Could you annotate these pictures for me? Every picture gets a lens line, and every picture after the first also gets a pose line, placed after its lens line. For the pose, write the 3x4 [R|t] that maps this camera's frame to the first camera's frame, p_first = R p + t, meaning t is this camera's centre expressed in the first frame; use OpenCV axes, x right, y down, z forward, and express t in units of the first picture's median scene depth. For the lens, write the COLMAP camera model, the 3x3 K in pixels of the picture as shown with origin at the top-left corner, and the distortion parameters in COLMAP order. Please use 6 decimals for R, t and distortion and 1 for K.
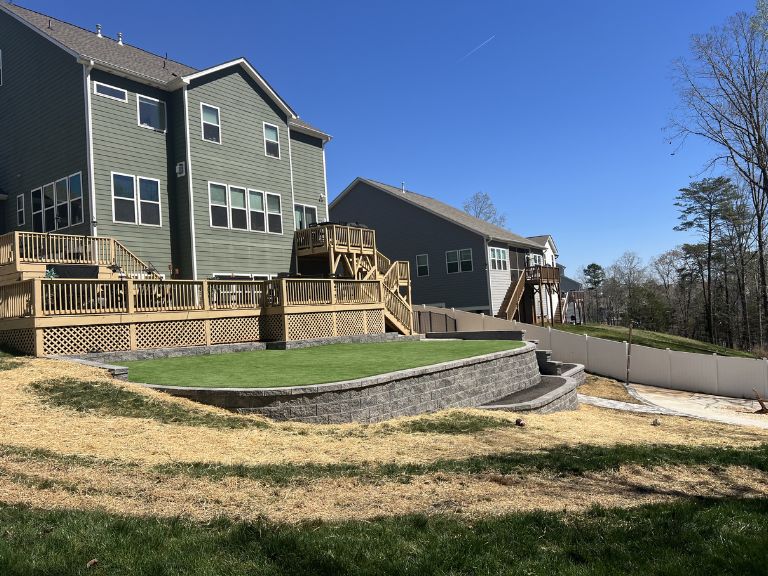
lens RADIAL K [[592.2, 0, 382.5], [0, 592.2, 289.5], [0, 0, 1]] dist [0.076910, -0.087734]
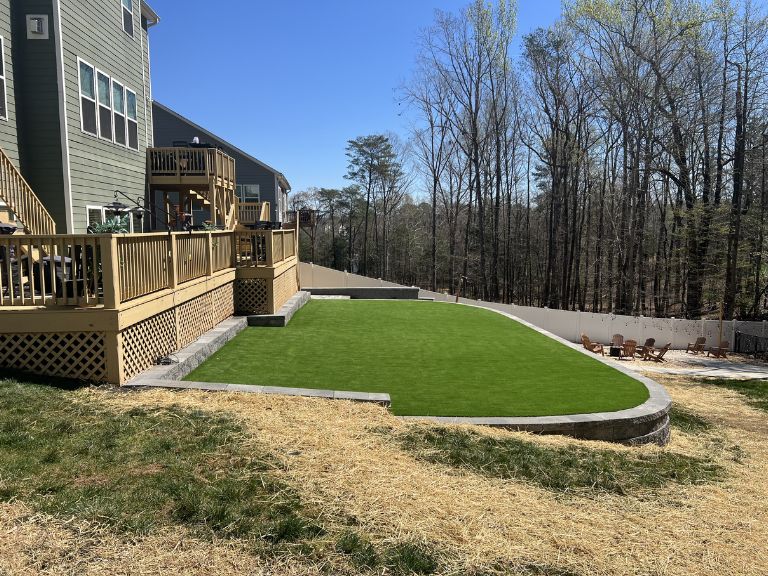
lens RADIAL K [[592.2, 0, 384.6], [0, 592.2, 286.7], [0, 0, 1]] dist [0.076910, -0.087734]
pose [[0.758390, -0.006229, 0.651772, -0.411266], [-0.073148, 0.992824, 0.094602, -0.022431], [-0.647684, -0.119421, 0.752492, 0.256974]]
